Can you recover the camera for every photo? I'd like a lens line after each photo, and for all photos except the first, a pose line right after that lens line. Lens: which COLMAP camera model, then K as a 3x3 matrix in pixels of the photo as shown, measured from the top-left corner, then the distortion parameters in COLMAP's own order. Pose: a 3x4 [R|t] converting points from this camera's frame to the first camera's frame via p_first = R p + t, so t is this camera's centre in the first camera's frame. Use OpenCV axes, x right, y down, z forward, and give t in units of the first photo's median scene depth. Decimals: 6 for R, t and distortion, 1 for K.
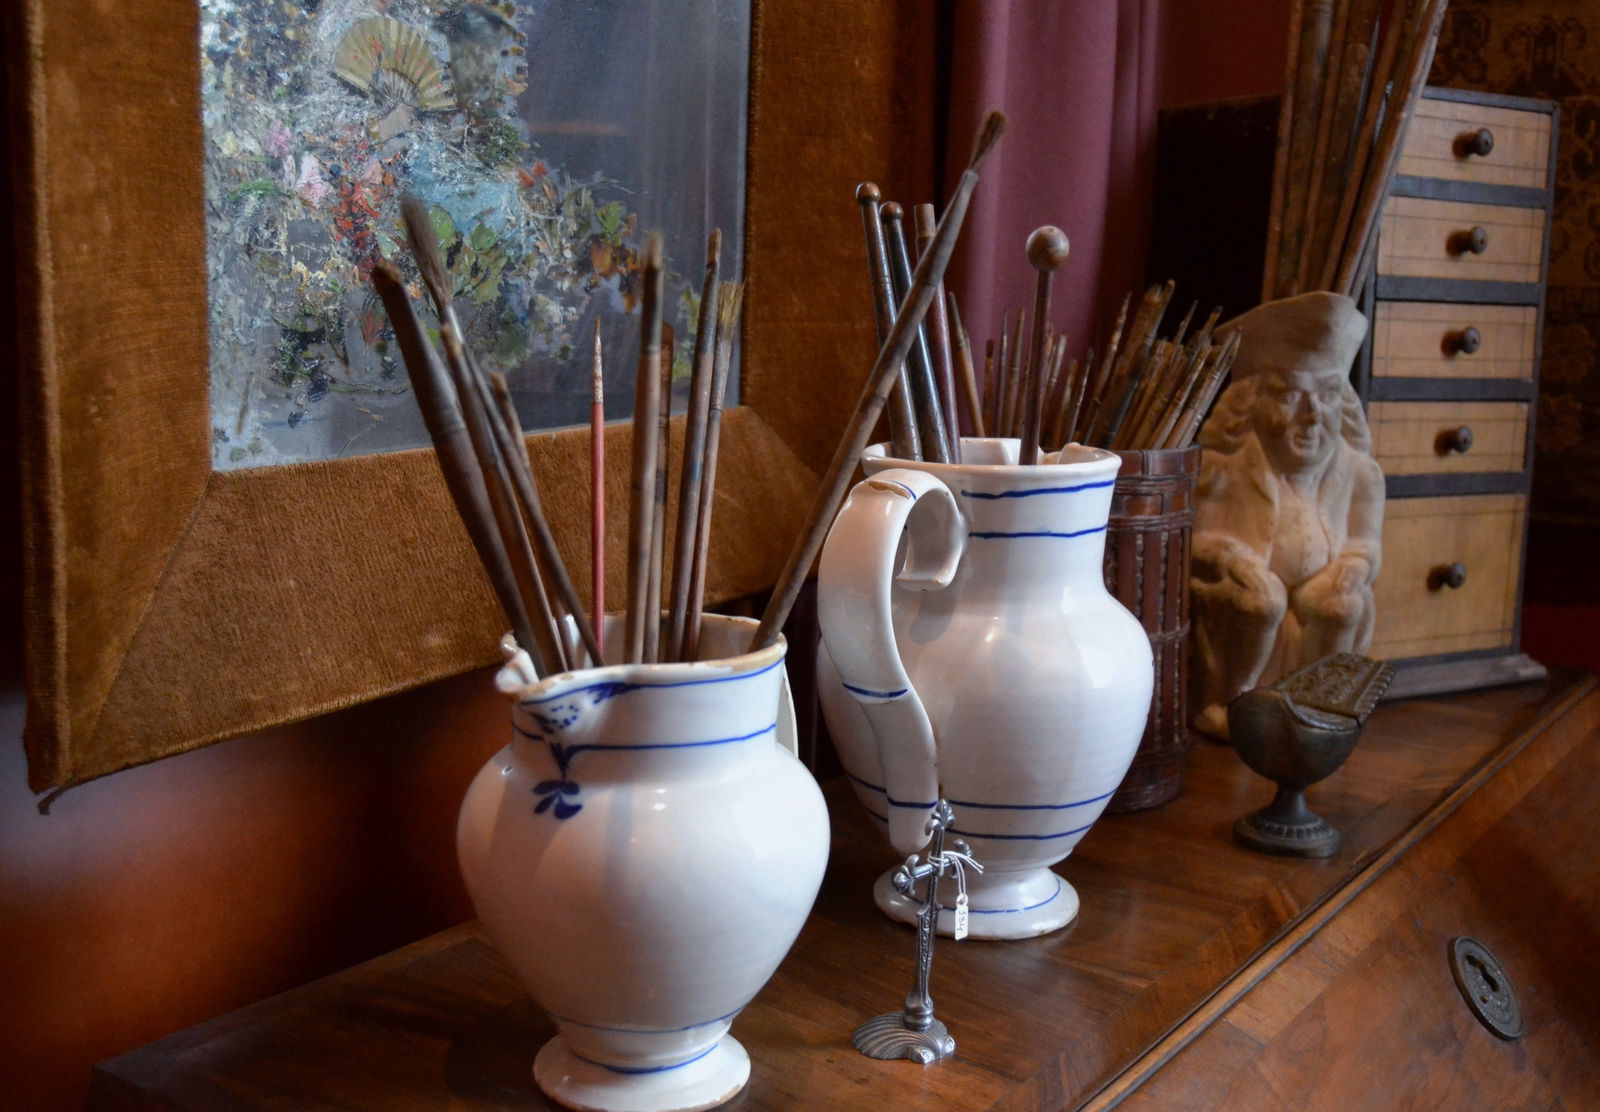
lens RADIAL K [[1591.2, 0, 800.9], [0, 1591.2, 559.9], [0, 0, 1]] dist [-0.018547, 0.000000]
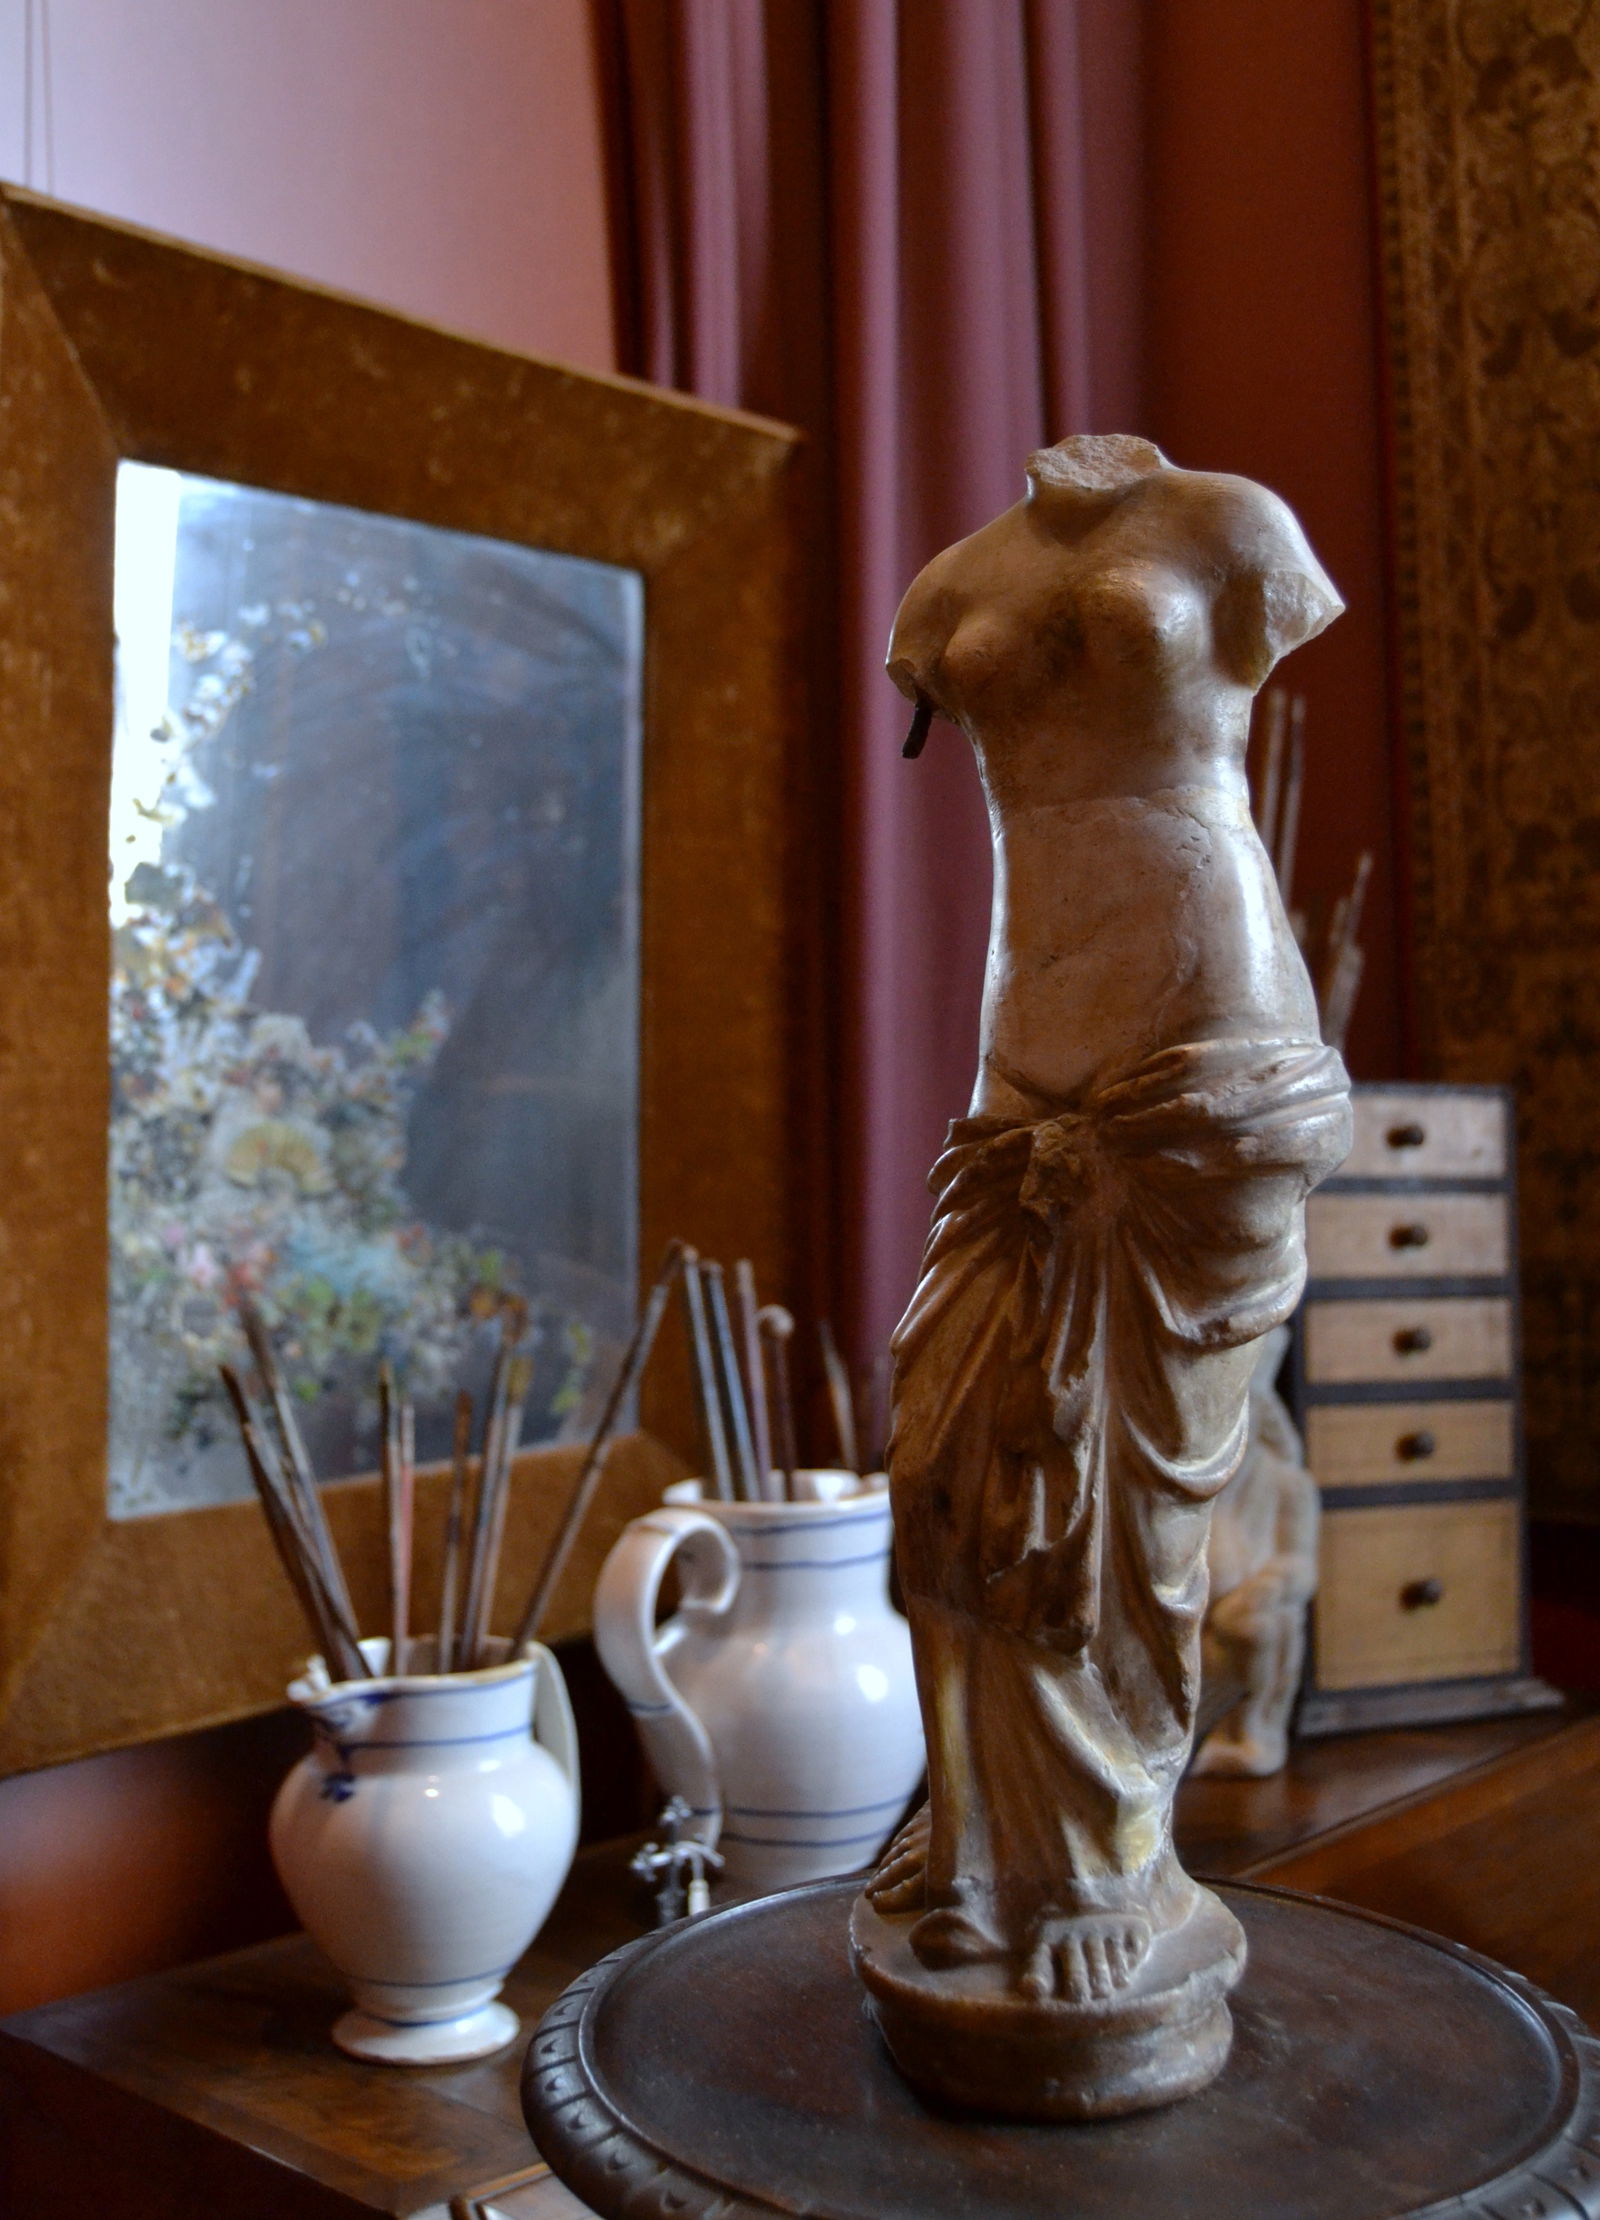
lens RADIAL K [[2363.6, 0, 800.3], [0, 2363.6, 1106.5], [0, 0, 1]] dist [-0.022233, 0.000000]
pose [[0.991546, -0.037227, -0.124302, 0.362955], [0.012620, 0.981087, -0.193154, -0.011130], [0.129142, 0.189953, 0.973263, -0.688628]]
